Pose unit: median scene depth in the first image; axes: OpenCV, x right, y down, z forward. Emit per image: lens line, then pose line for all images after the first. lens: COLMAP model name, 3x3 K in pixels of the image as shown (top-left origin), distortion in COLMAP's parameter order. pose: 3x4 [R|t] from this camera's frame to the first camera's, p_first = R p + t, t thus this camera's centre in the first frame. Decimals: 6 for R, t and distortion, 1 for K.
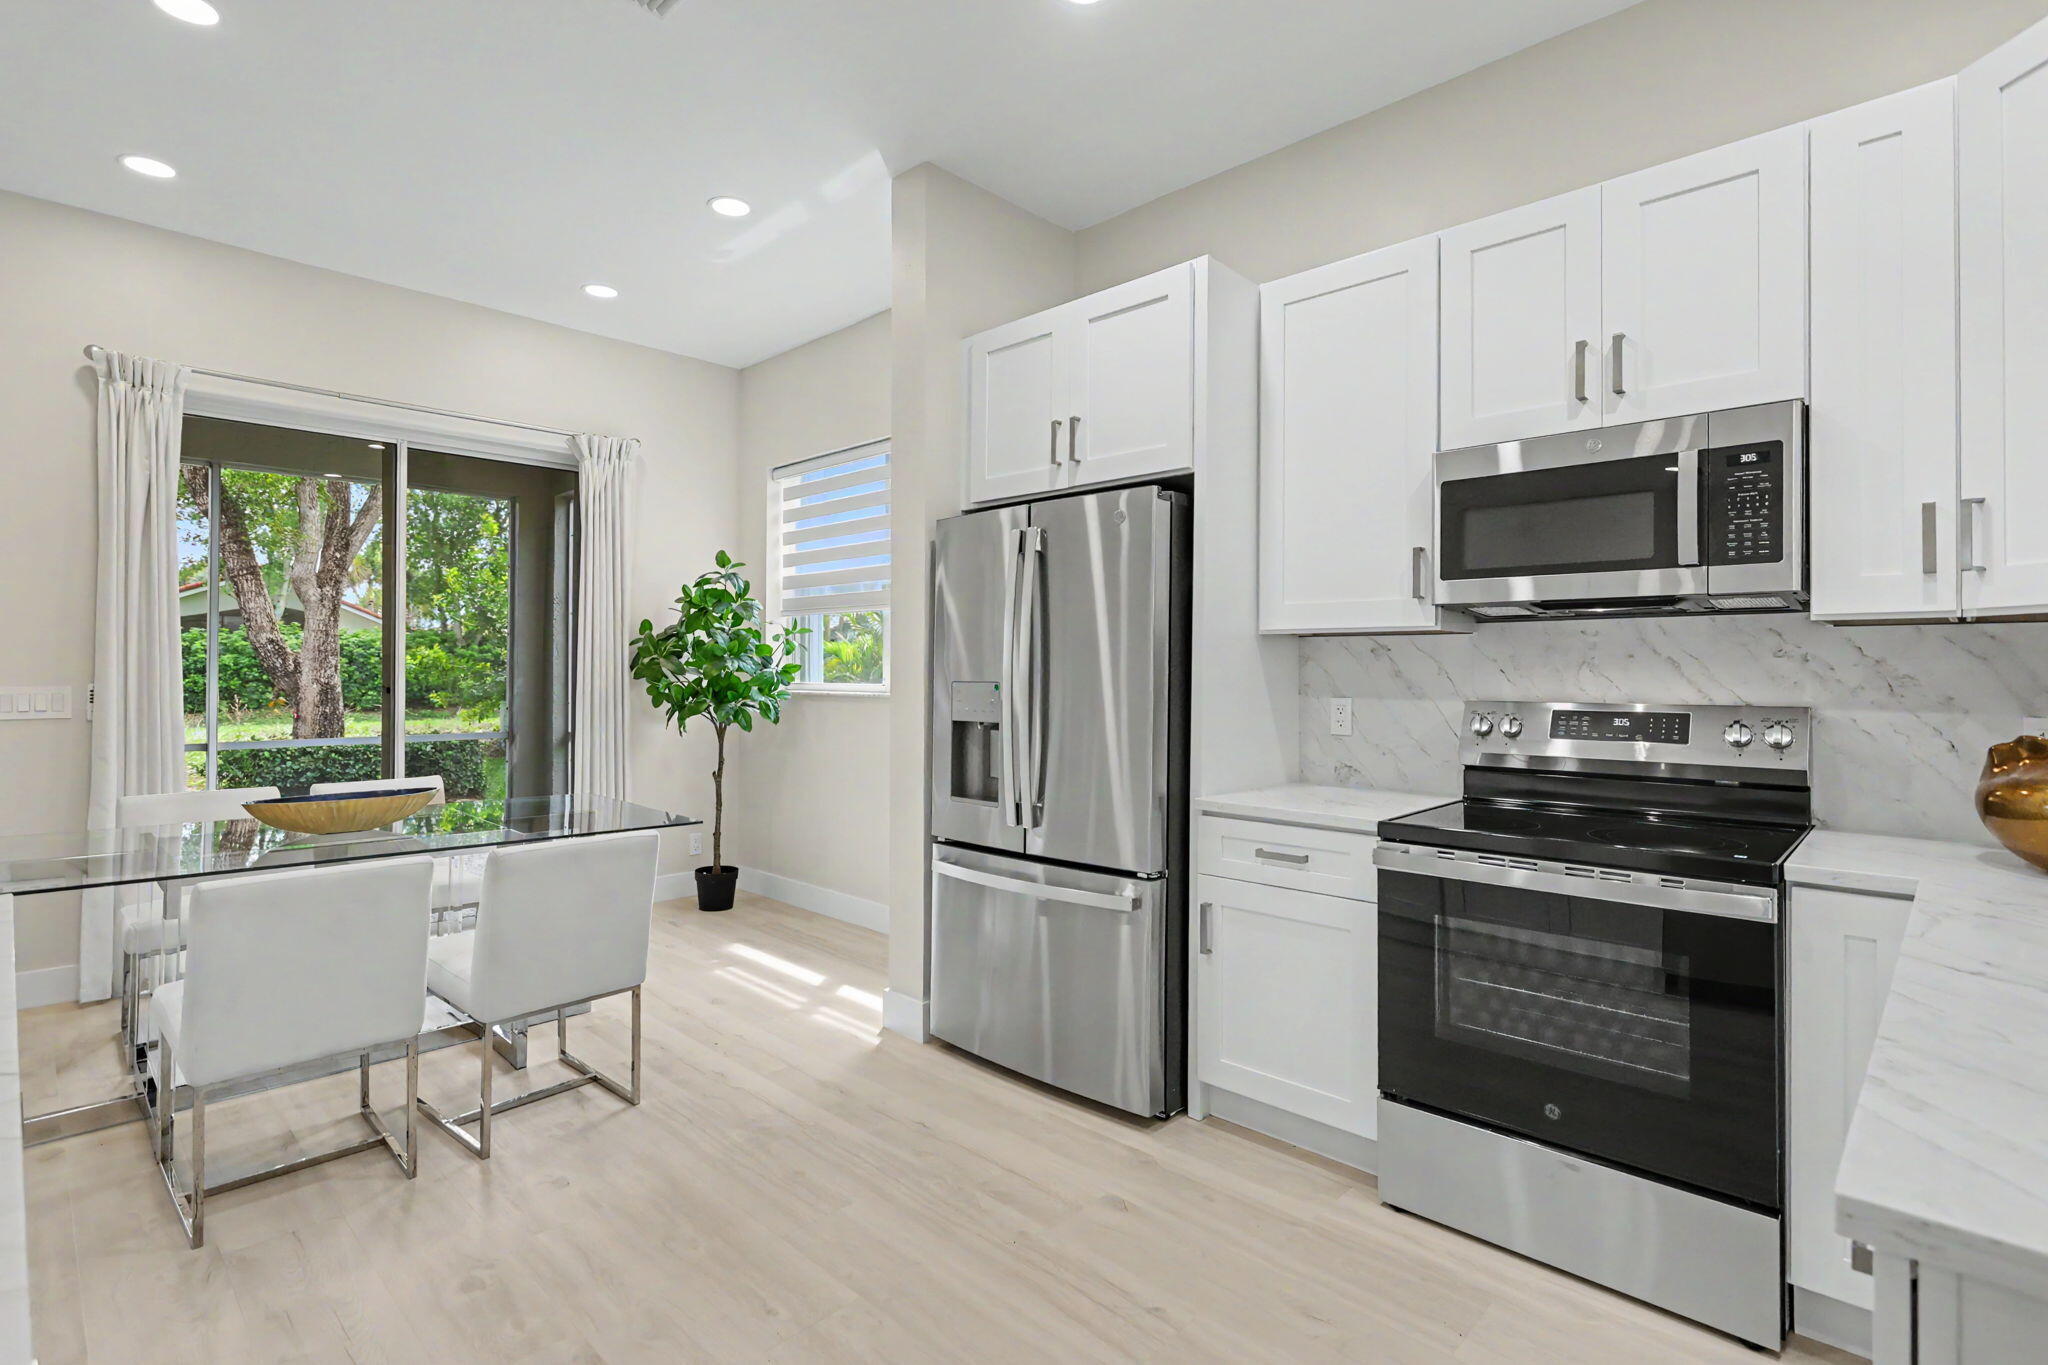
lens RADIAL K [[977.5, 0, 1006.3], [0, 977.5, 663.6], [0, 0, 1]] dist [-0.001779, 0.000221]
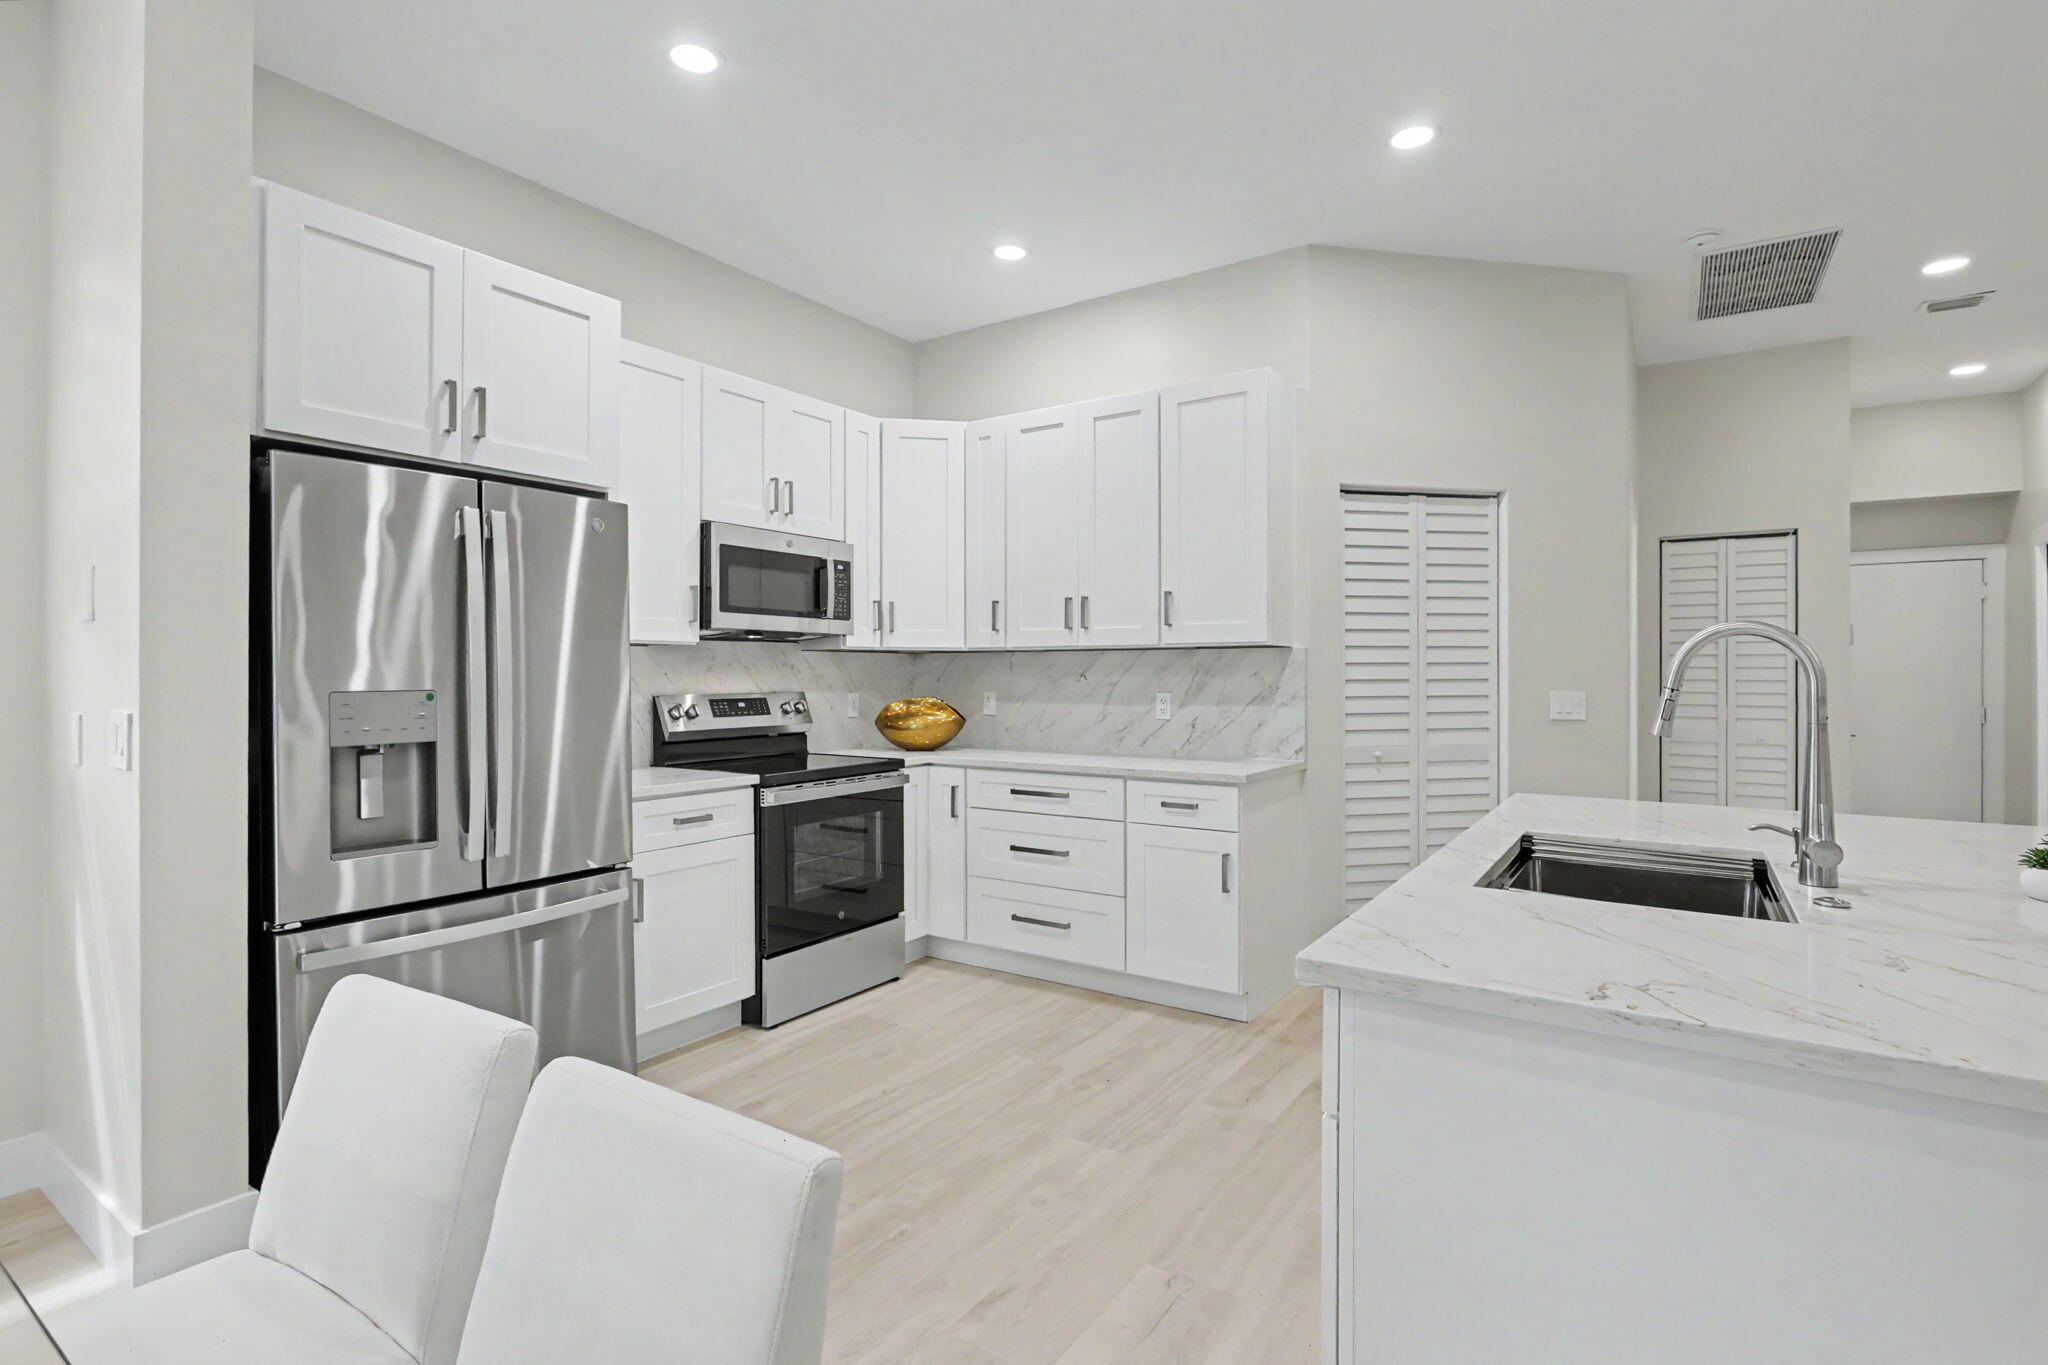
lens RADIAL K [[991.8, 0, 1011.3], [0, 991.8, 669.2], [0, 0, 1]] dist [-0.005370, 0.000074]
pose [[-0.171023, 0.000488, 0.985267, -0.904389], [-0.006551, 0.999977, -0.001632, 0.000177], [-0.985245, -0.006734, -0.171016, 0.688284]]
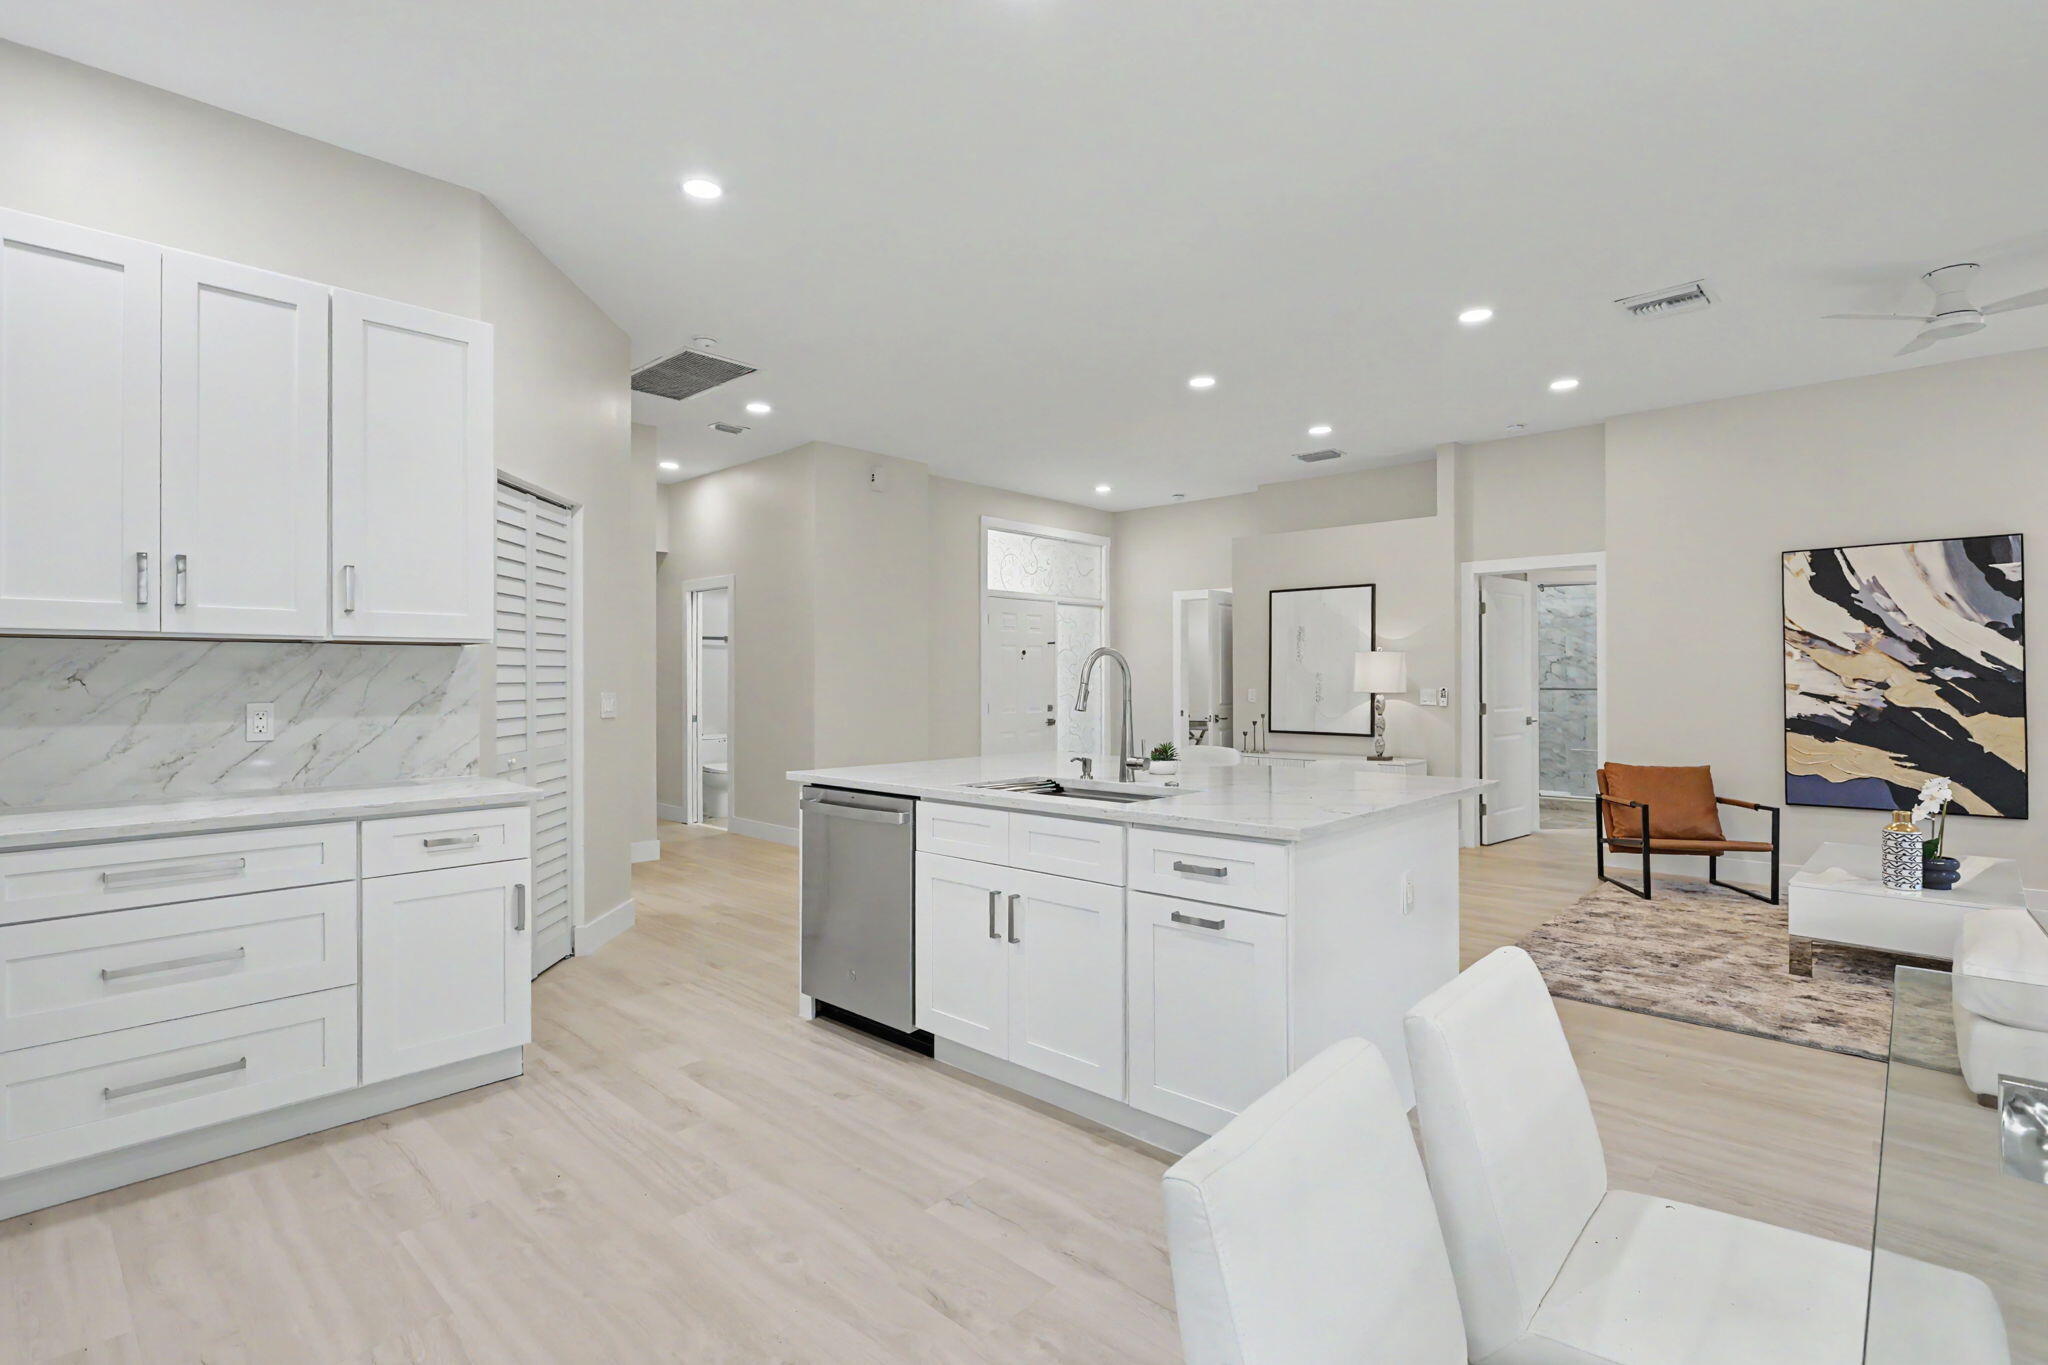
lens RADIAL K [[967.1, 0, 1021.9], [0, 967.1, 669.7], [0, 0, 1]] dist [-0.000388, 0.000800]
pose [[-0.999627, -0.003932, -0.027035, -0.279258], [-0.003539, 0.999887, -0.014583, 0.007816], [0.027089, -0.014482, -0.999528, 1.238932]]
